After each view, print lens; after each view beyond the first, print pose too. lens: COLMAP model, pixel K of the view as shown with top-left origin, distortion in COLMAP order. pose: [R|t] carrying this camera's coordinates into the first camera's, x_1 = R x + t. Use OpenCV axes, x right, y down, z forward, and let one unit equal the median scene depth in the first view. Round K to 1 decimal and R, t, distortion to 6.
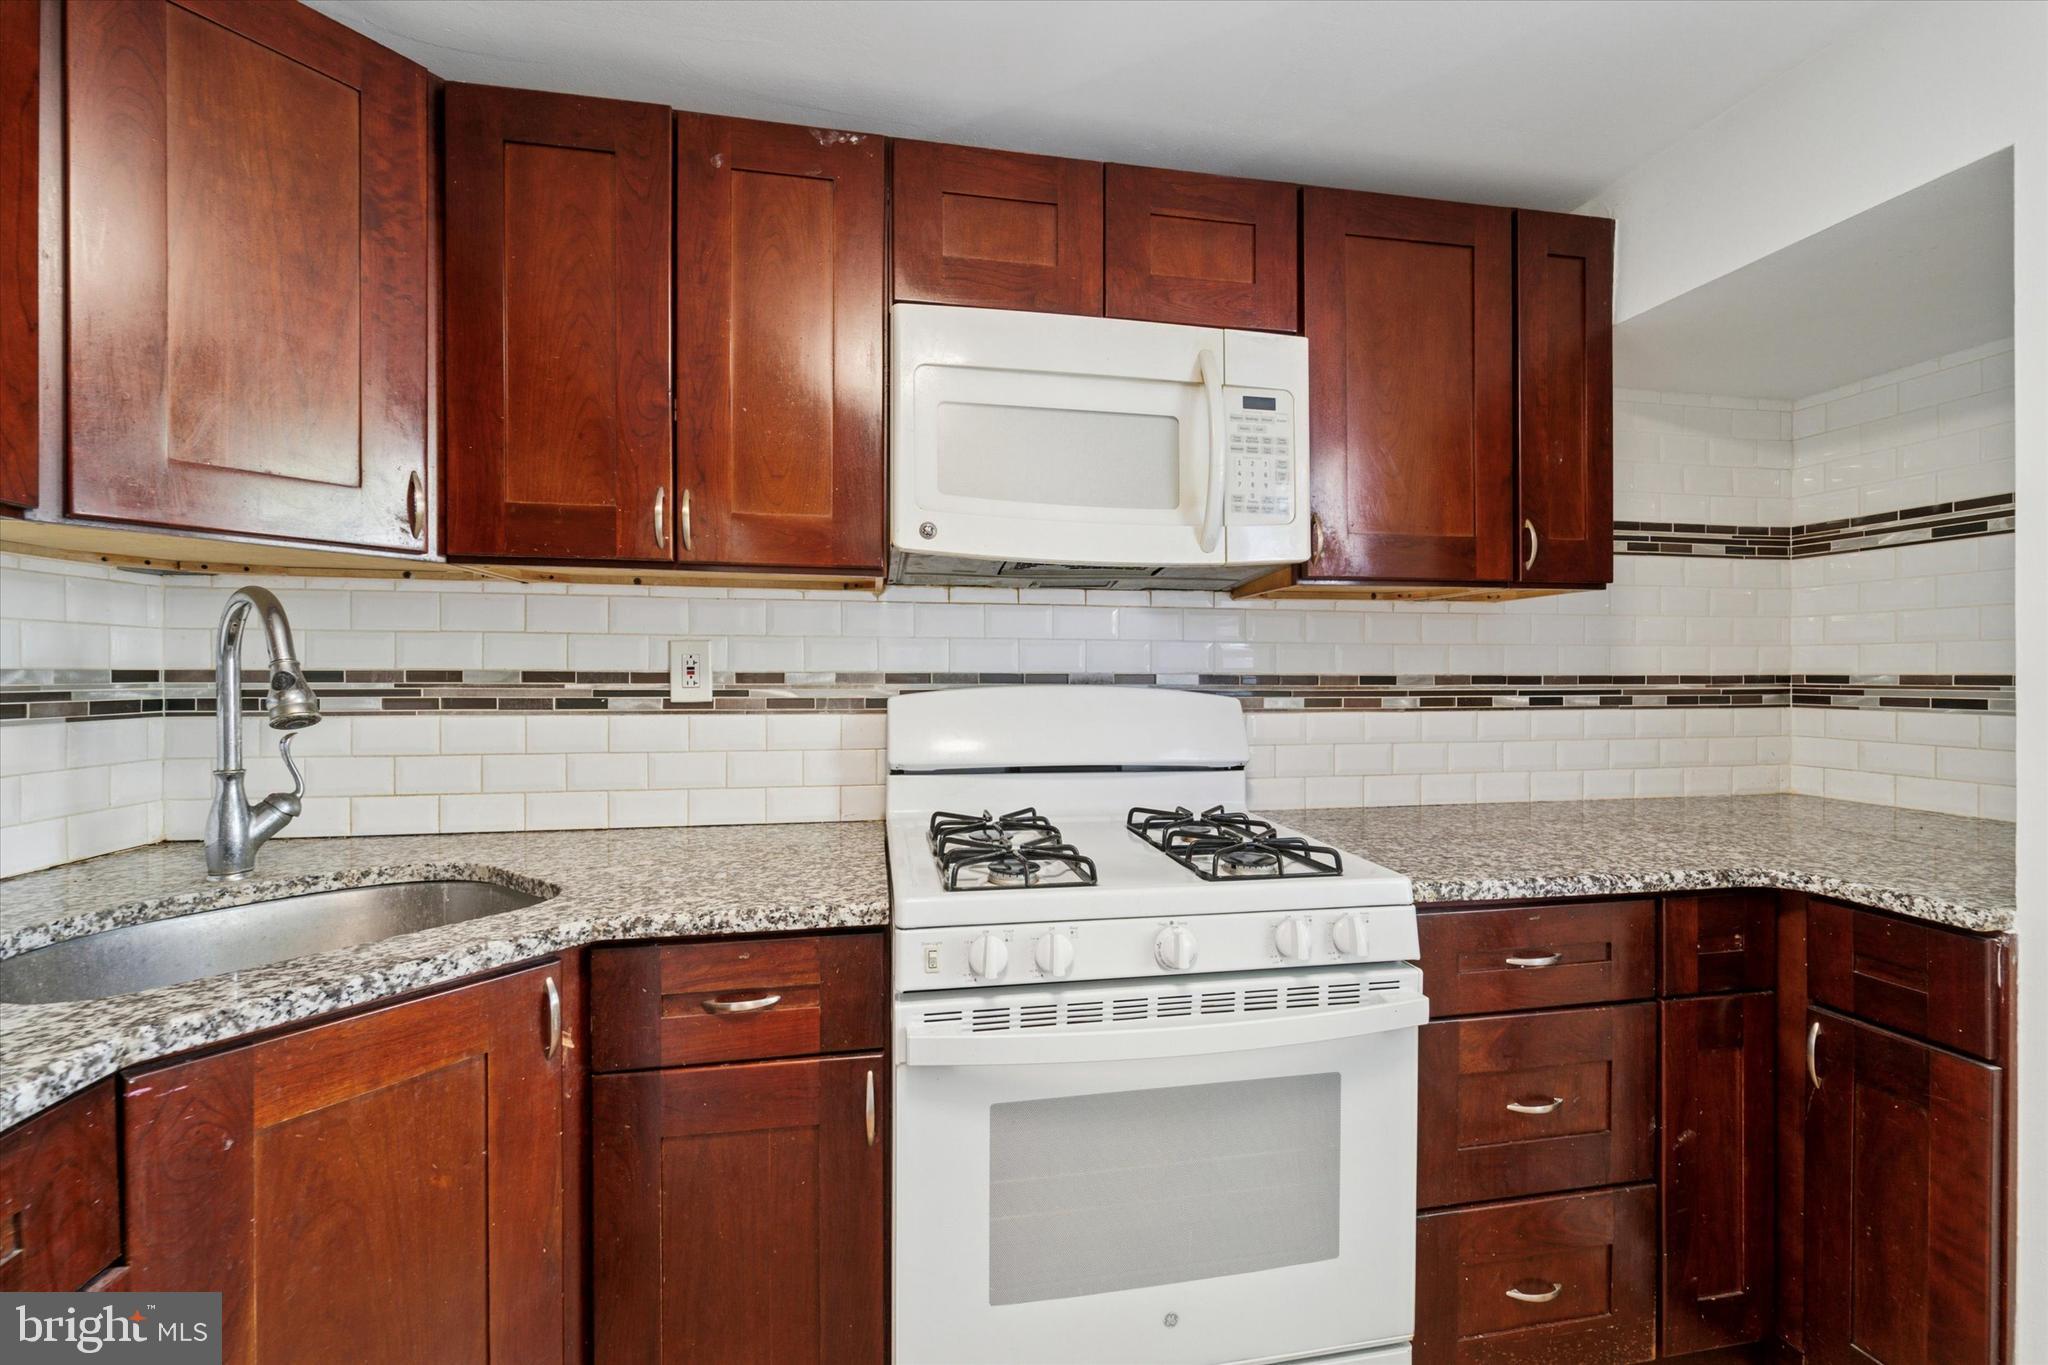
lens RADIAL K [[830.9, 0, 1026.5], [0, 830.9, 681.9], [0, 0, 1]] dist [0.000841, -0.000837]
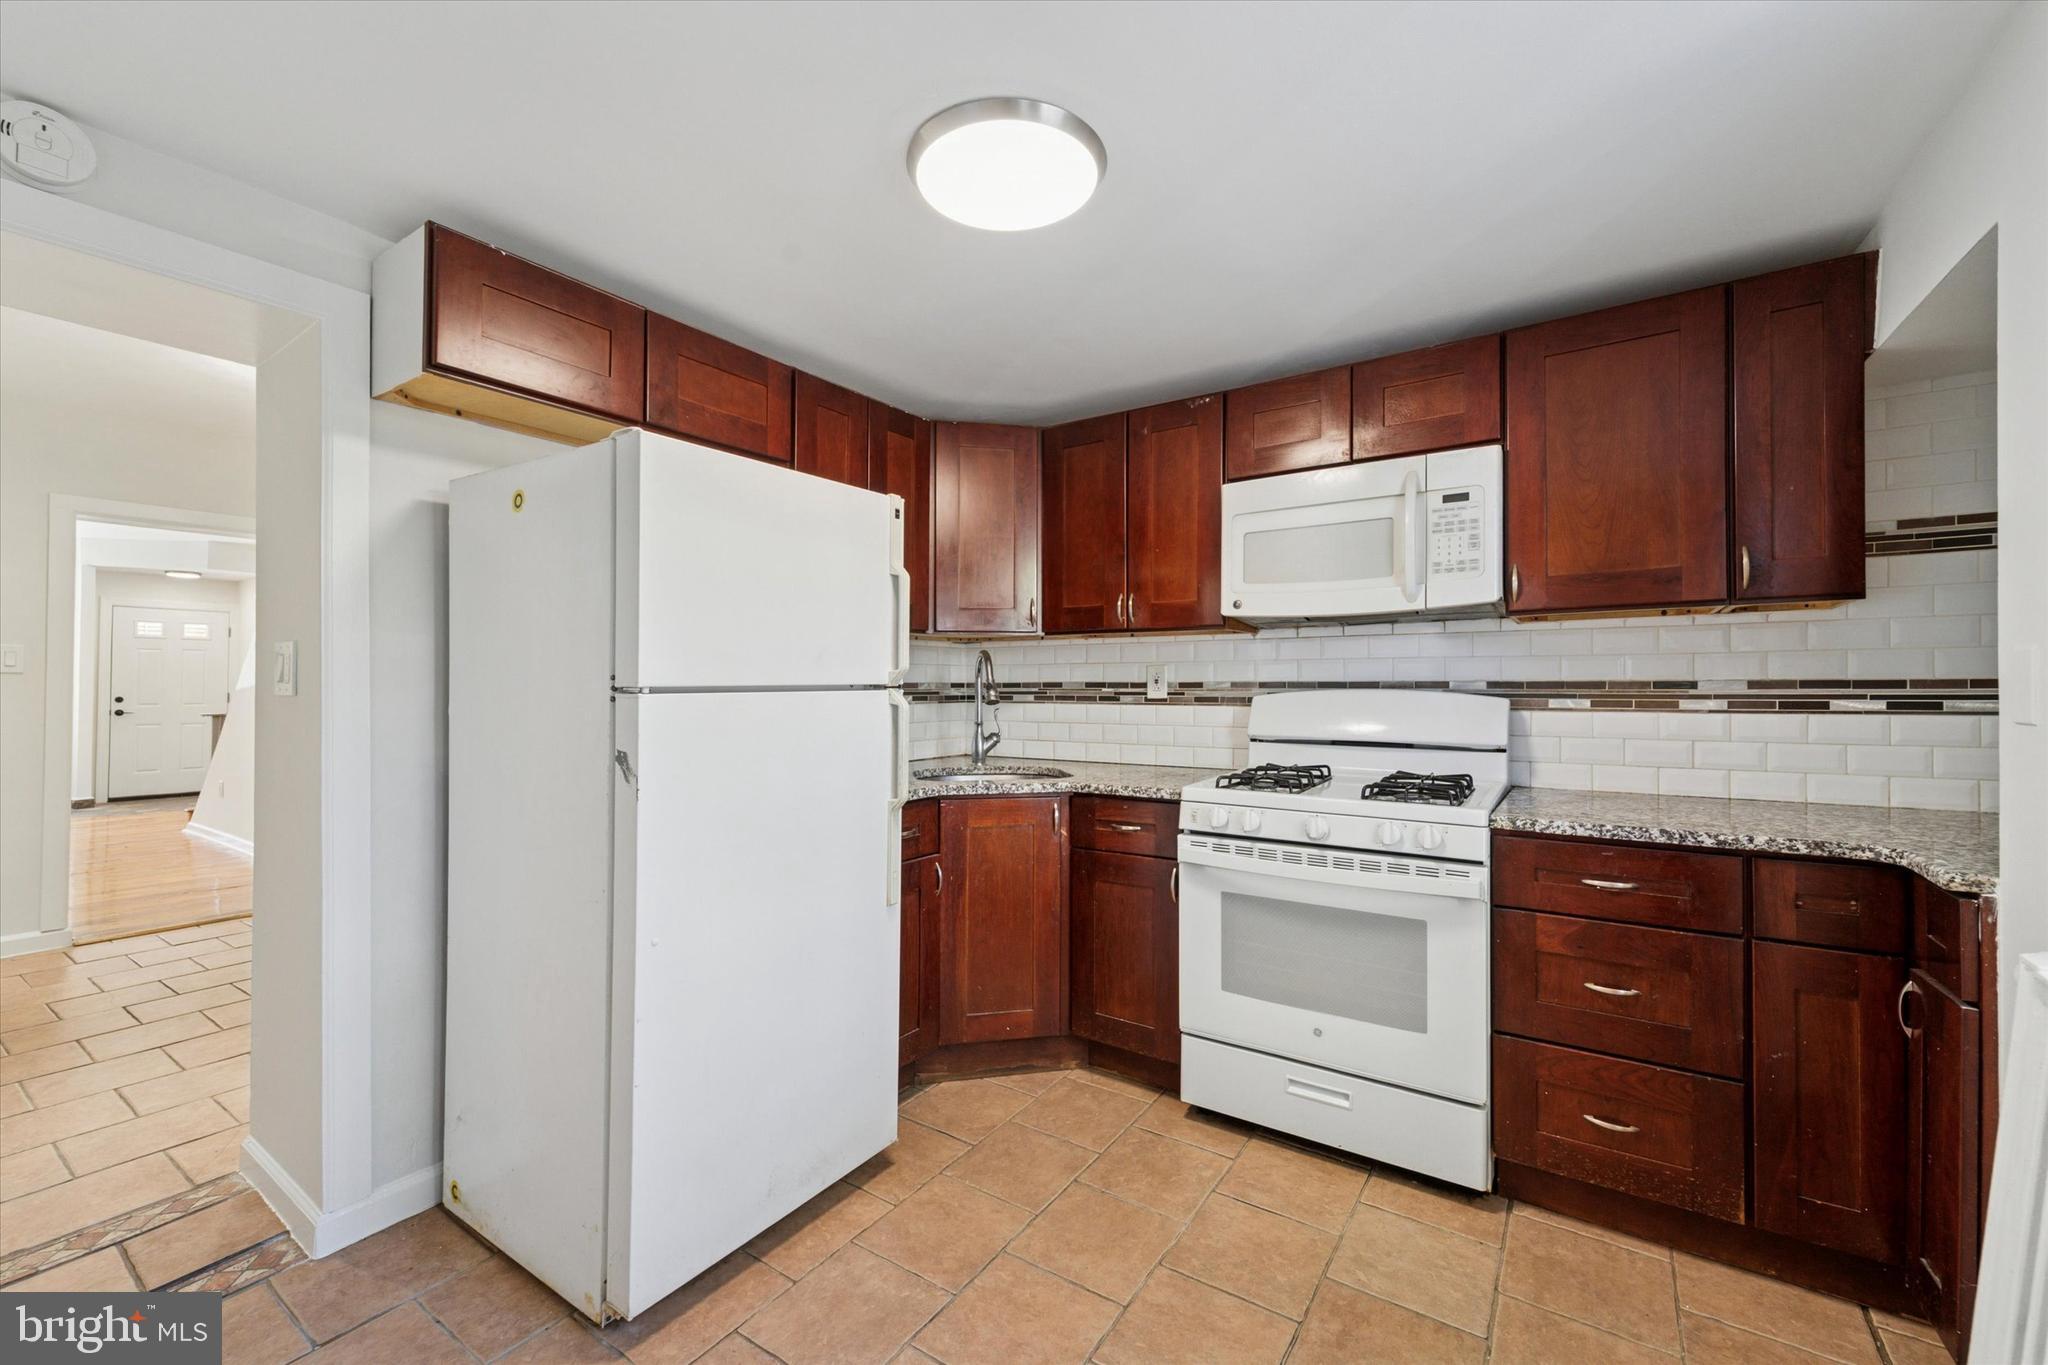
lens RADIAL K [[830.9, 0, 1026.5], [0, 830.9, 681.9], [0, 0, 1]] dist [0.000841, -0.000837]
pose [[0.711644, -0.007607, -0.702499, 0.790246], [-0.001315, 0.999925, -0.012161, 0.011714], [0.702539, 0.009578, 0.711581, -0.600008]]
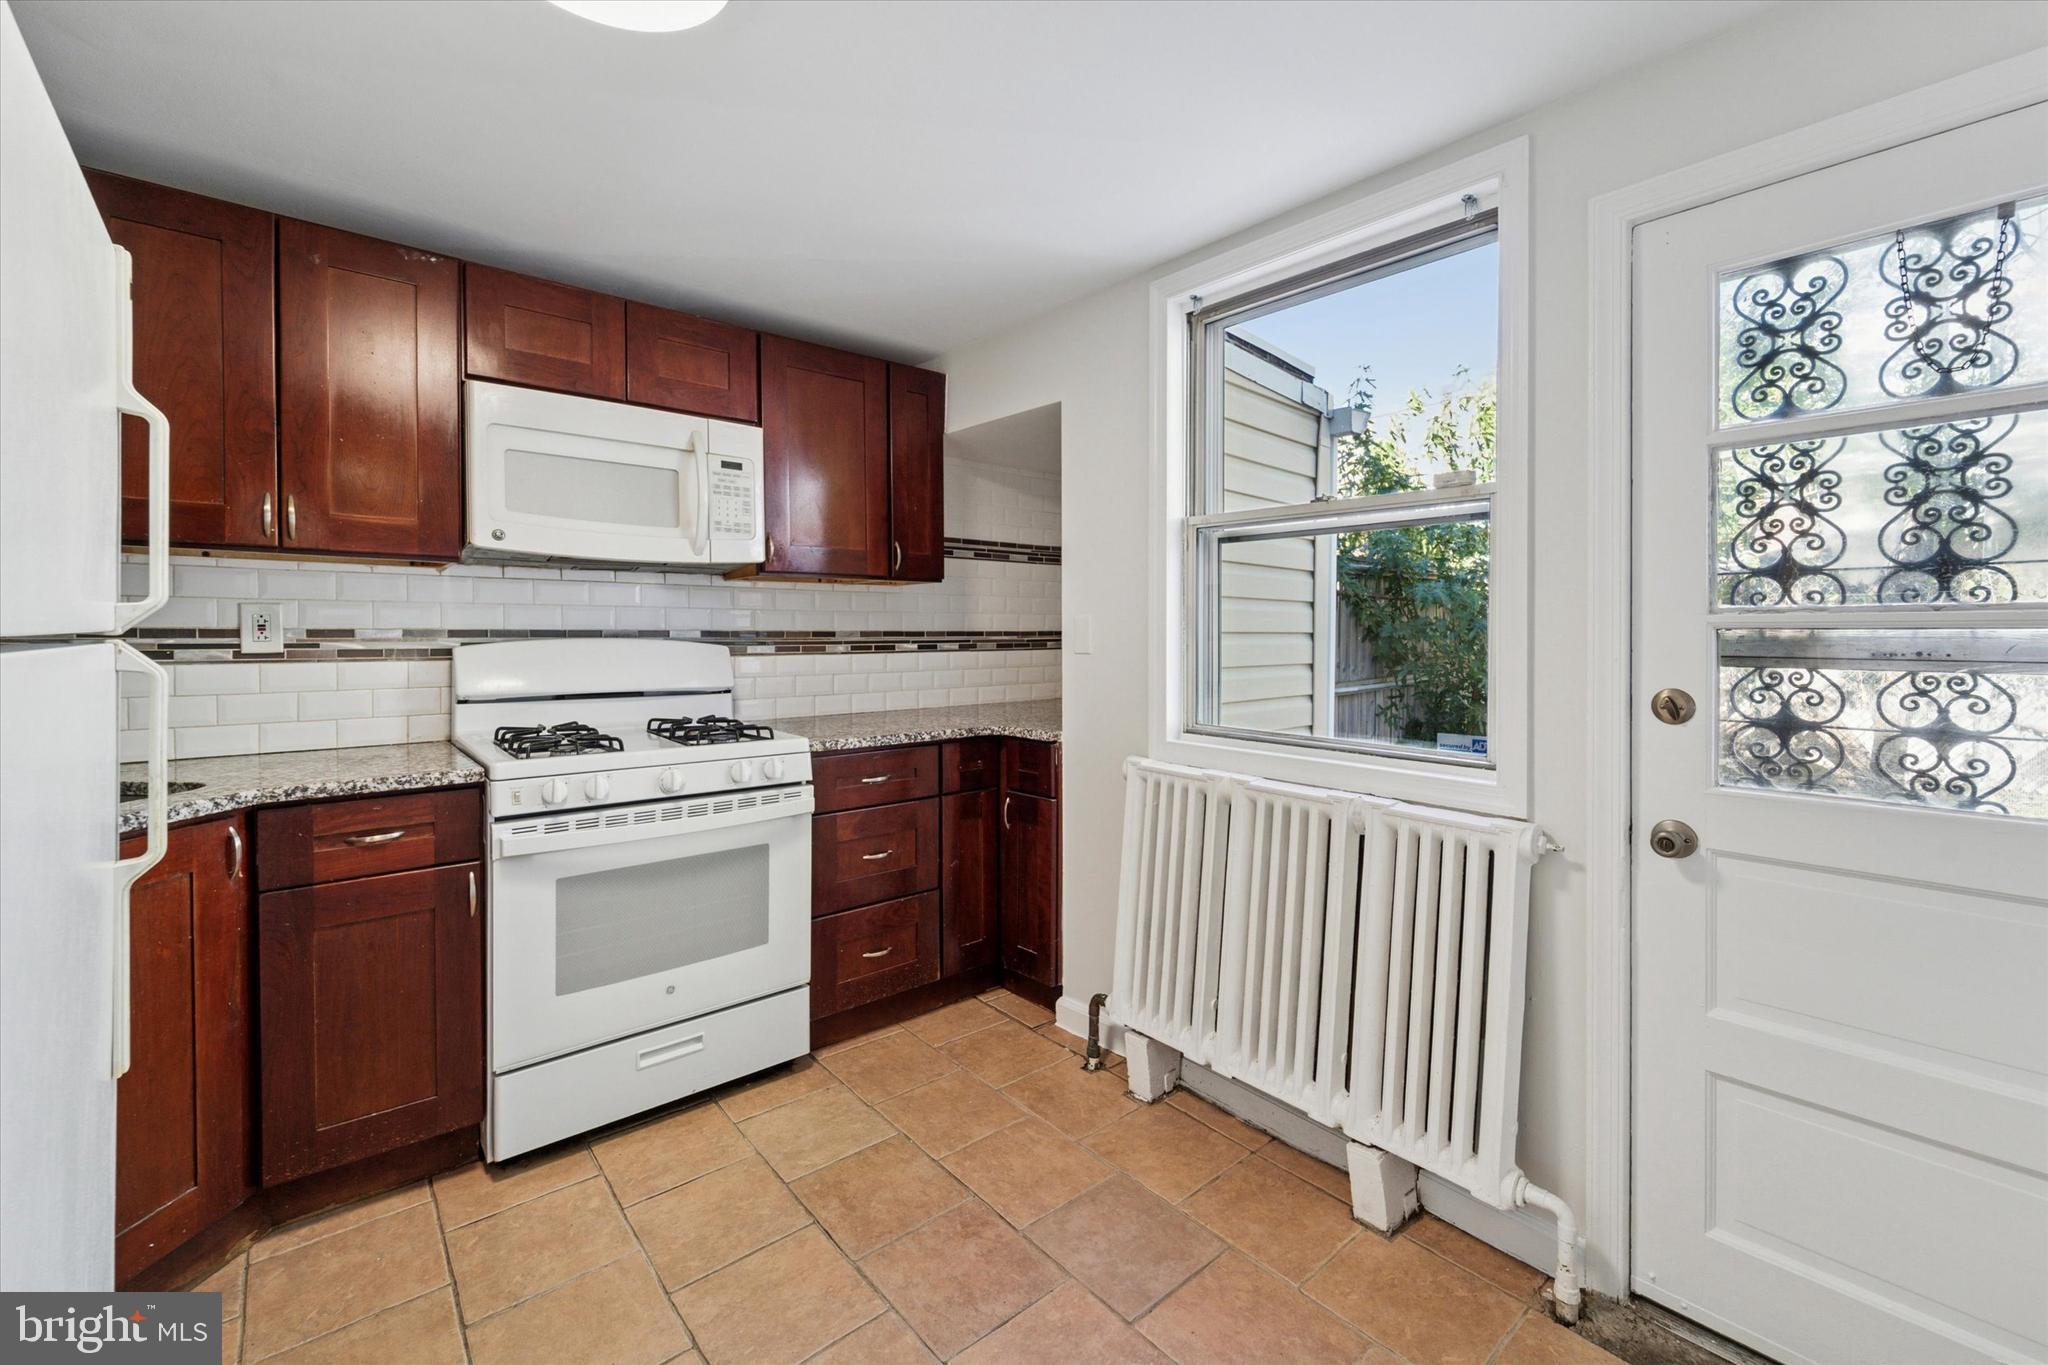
lens RADIAL K [[843.0, 0, 1028.0], [0, 843.0, 641.8], [0, 0, 1]] dist [0.008891, -0.007551]
pose [[0.865133, -0.007070, 0.501493, -0.053652], [0.005460, 0.999974, 0.004678, 0.009017], [-0.501513, -0.001309, 0.865149, -0.753496]]
